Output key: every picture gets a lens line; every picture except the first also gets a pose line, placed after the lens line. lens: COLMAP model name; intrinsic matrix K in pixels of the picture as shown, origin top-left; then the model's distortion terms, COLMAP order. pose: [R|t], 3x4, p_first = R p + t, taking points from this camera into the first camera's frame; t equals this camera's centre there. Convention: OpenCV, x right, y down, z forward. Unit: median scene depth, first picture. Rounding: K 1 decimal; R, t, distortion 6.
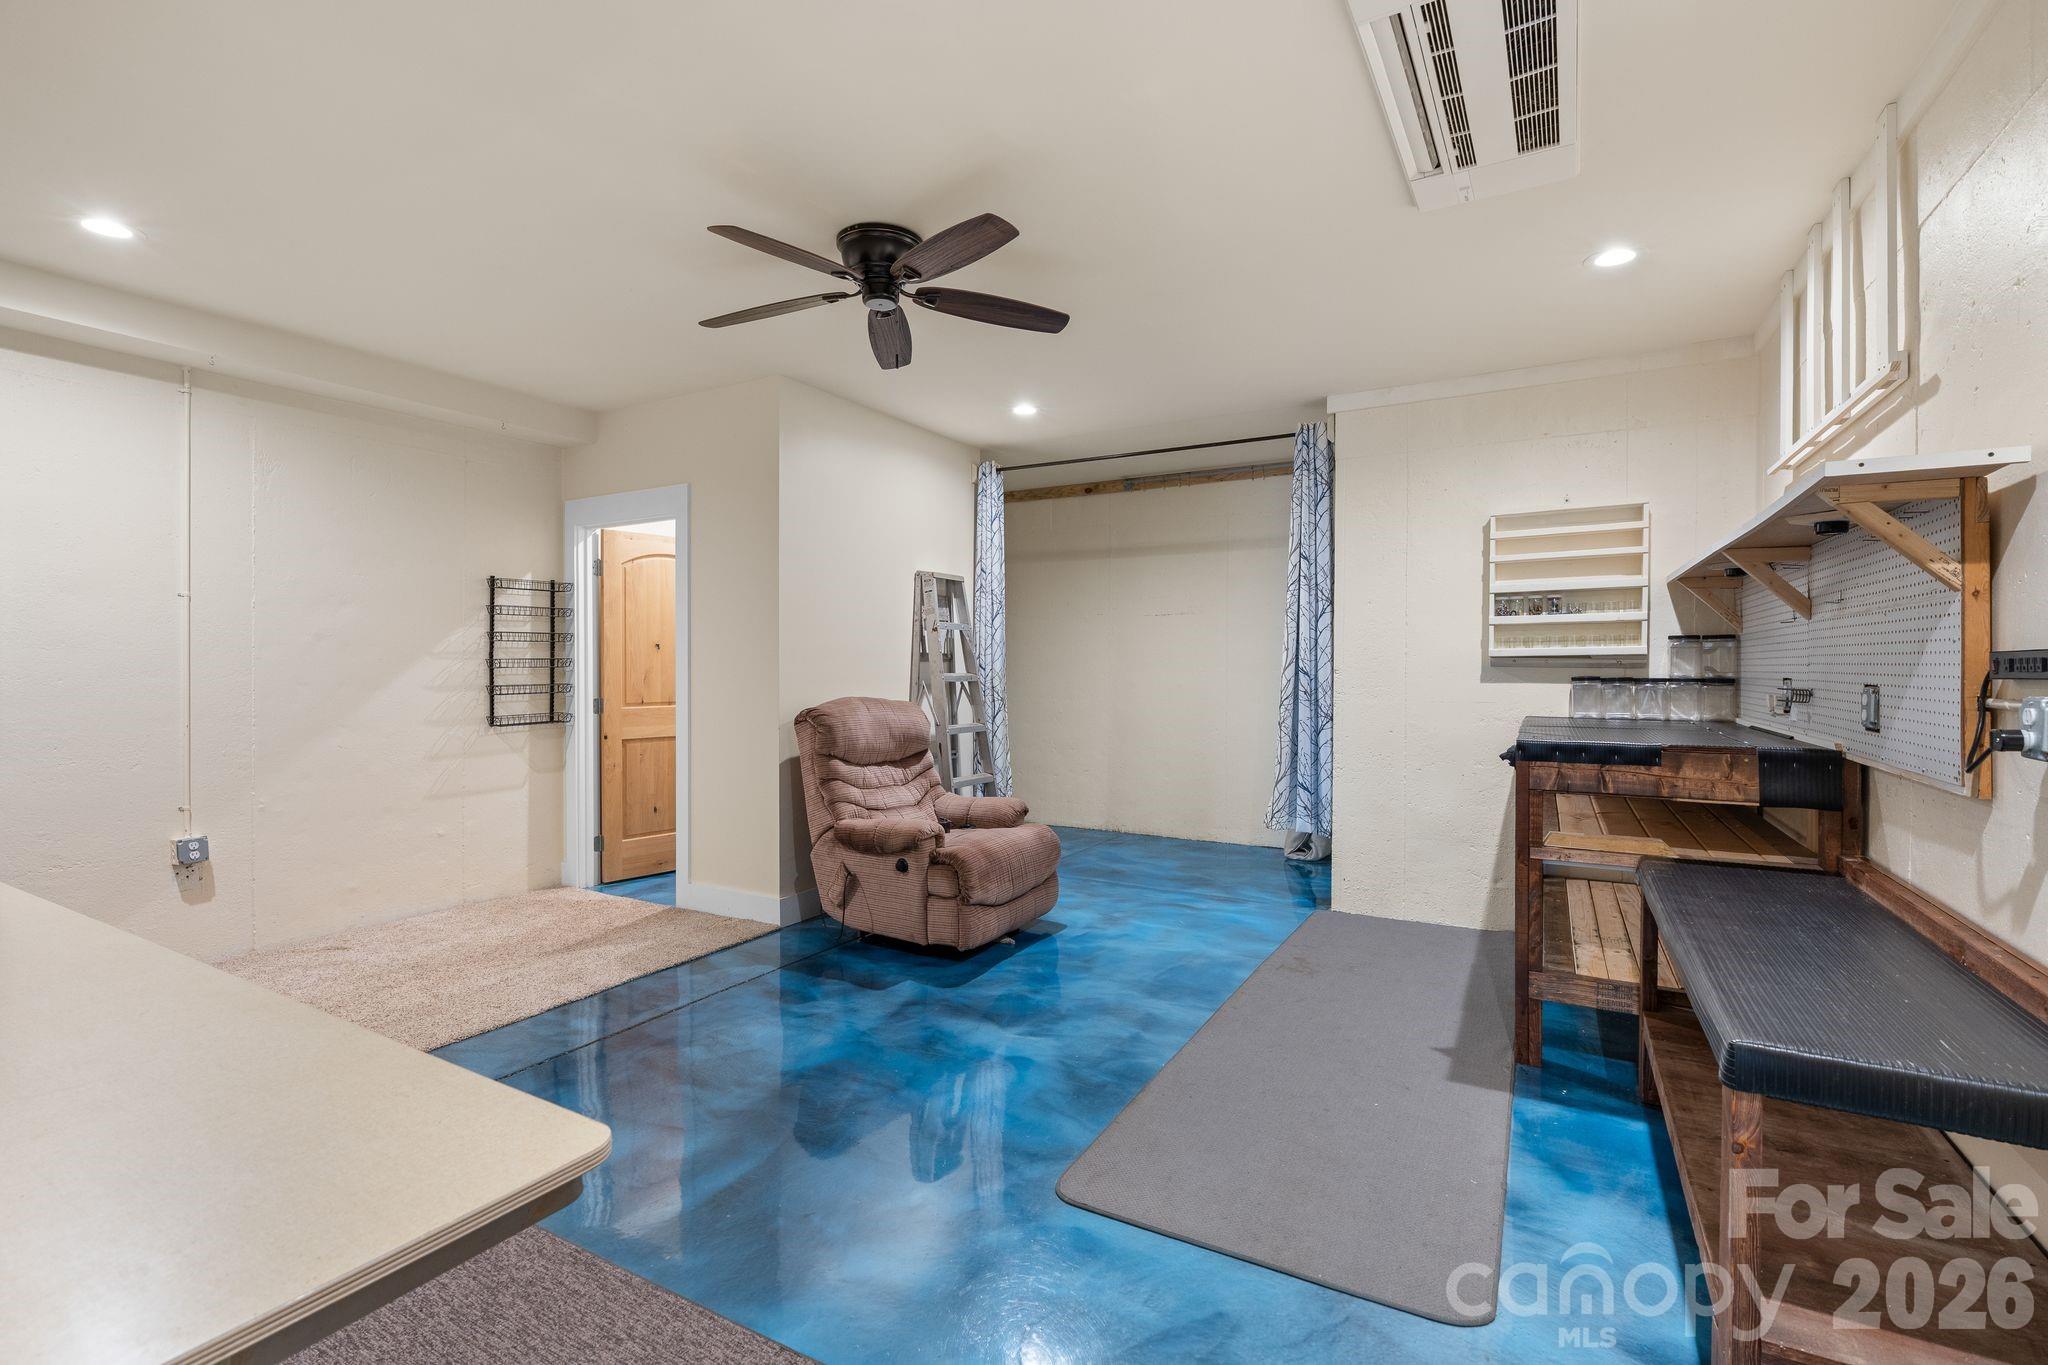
lens RADIAL K [[924.2, 0, 1006.9], [0, 924.2, 666.0], [0, 0, 1]] dist [-0.009369, 0.002649]
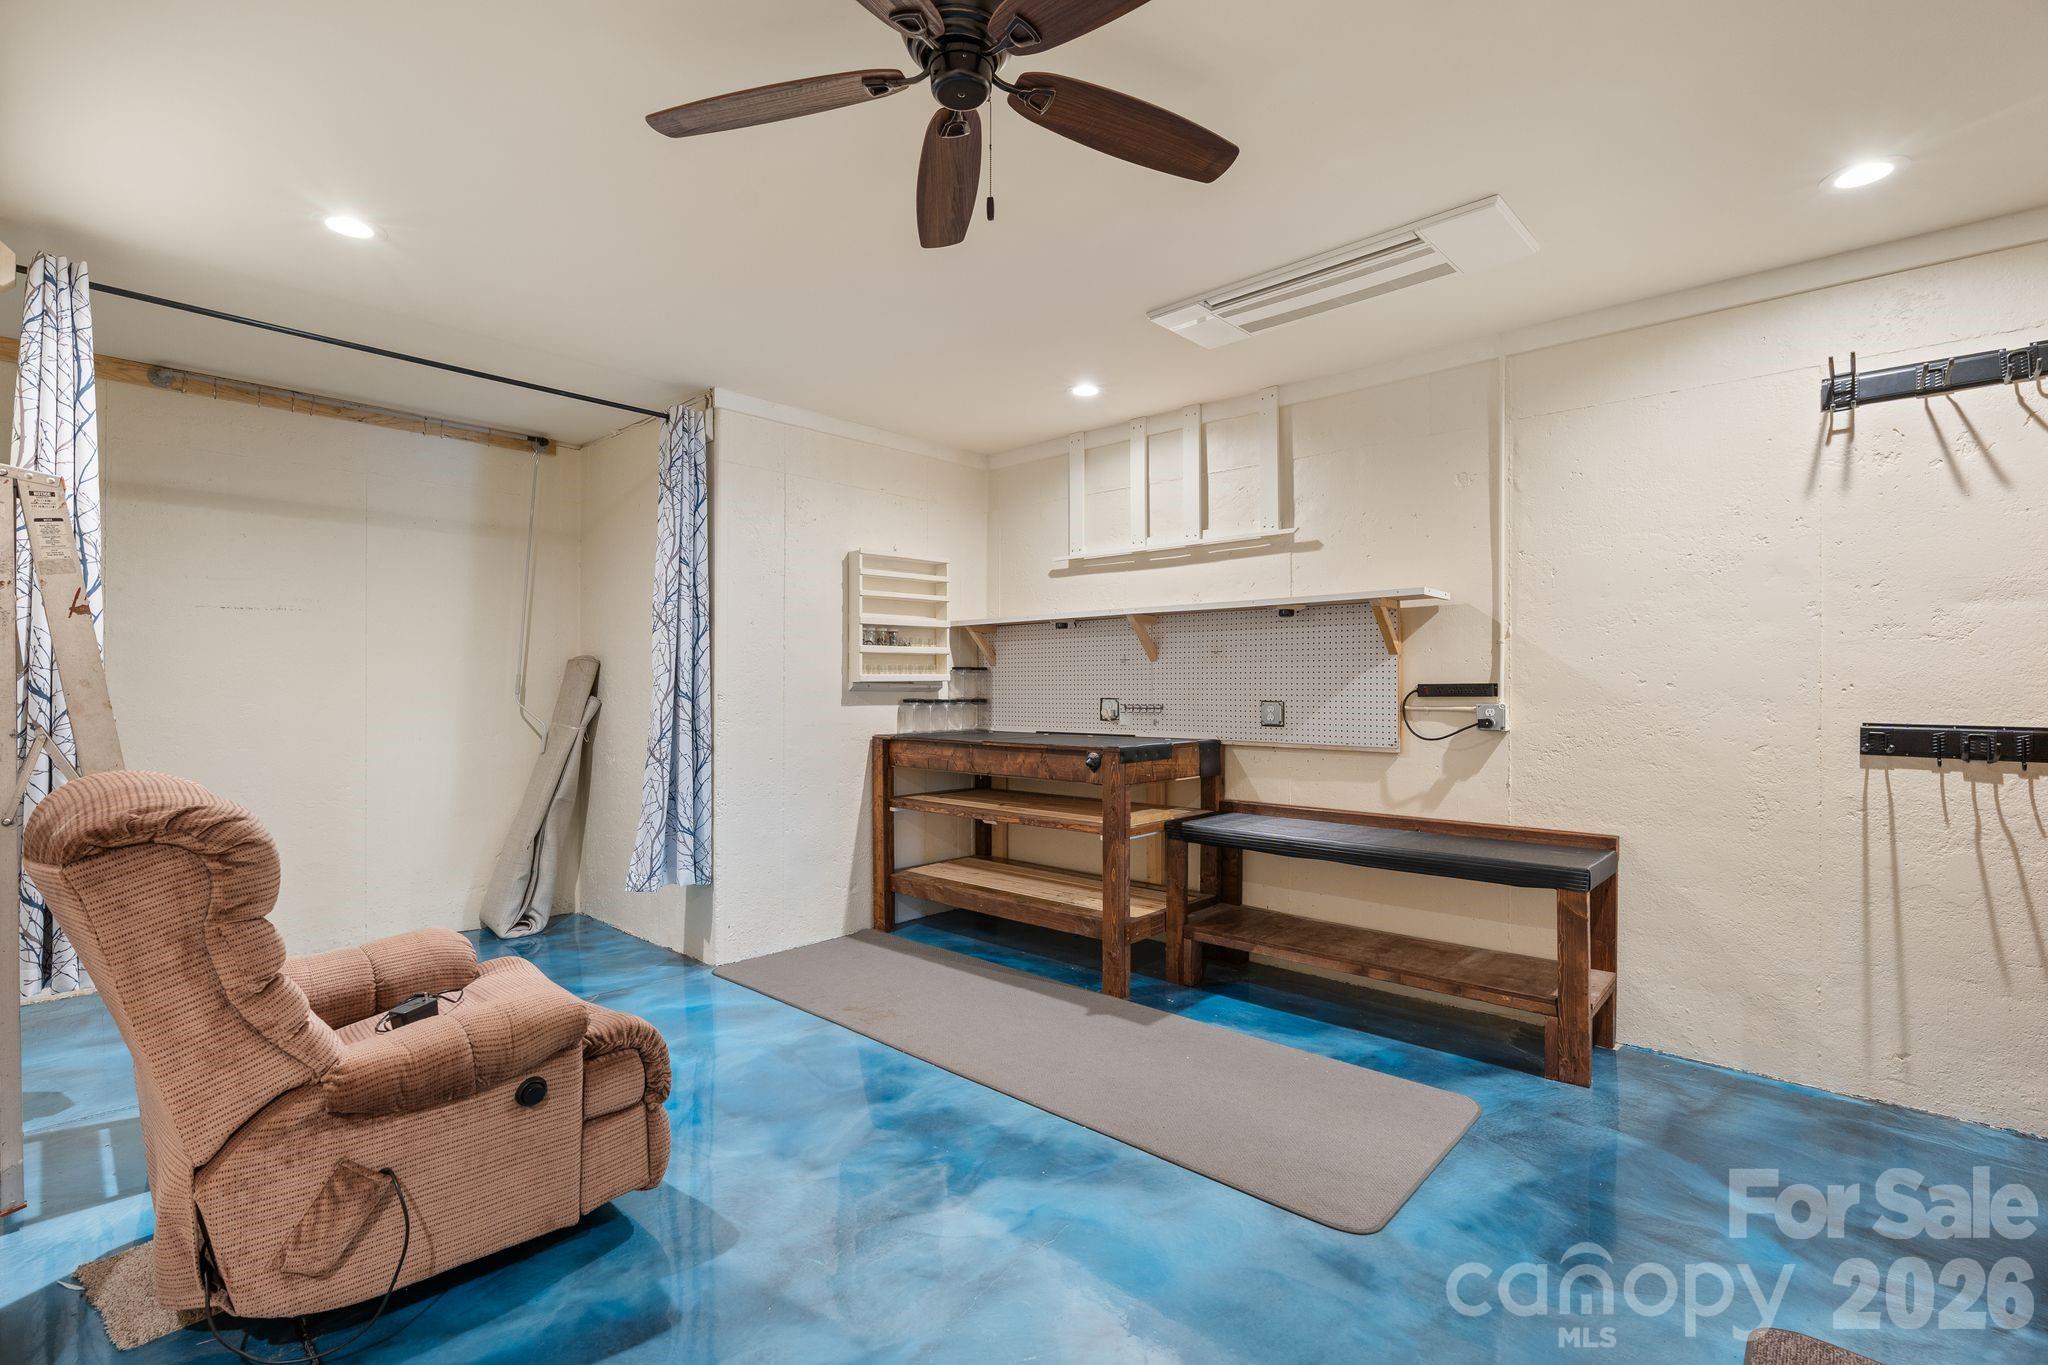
lens RADIAL K [[924.2, 0, 1009.4], [0, 924.2, 681.1], [0, 0, 1]] dist [-0.009369, 0.002649]
pose [[0.229476, 0.004545, 0.973304, -0.515900], [0.002489, 0.999983, -0.005257, -0.005189], [-0.973311, 0.003629, 0.229461, 0.595234]]
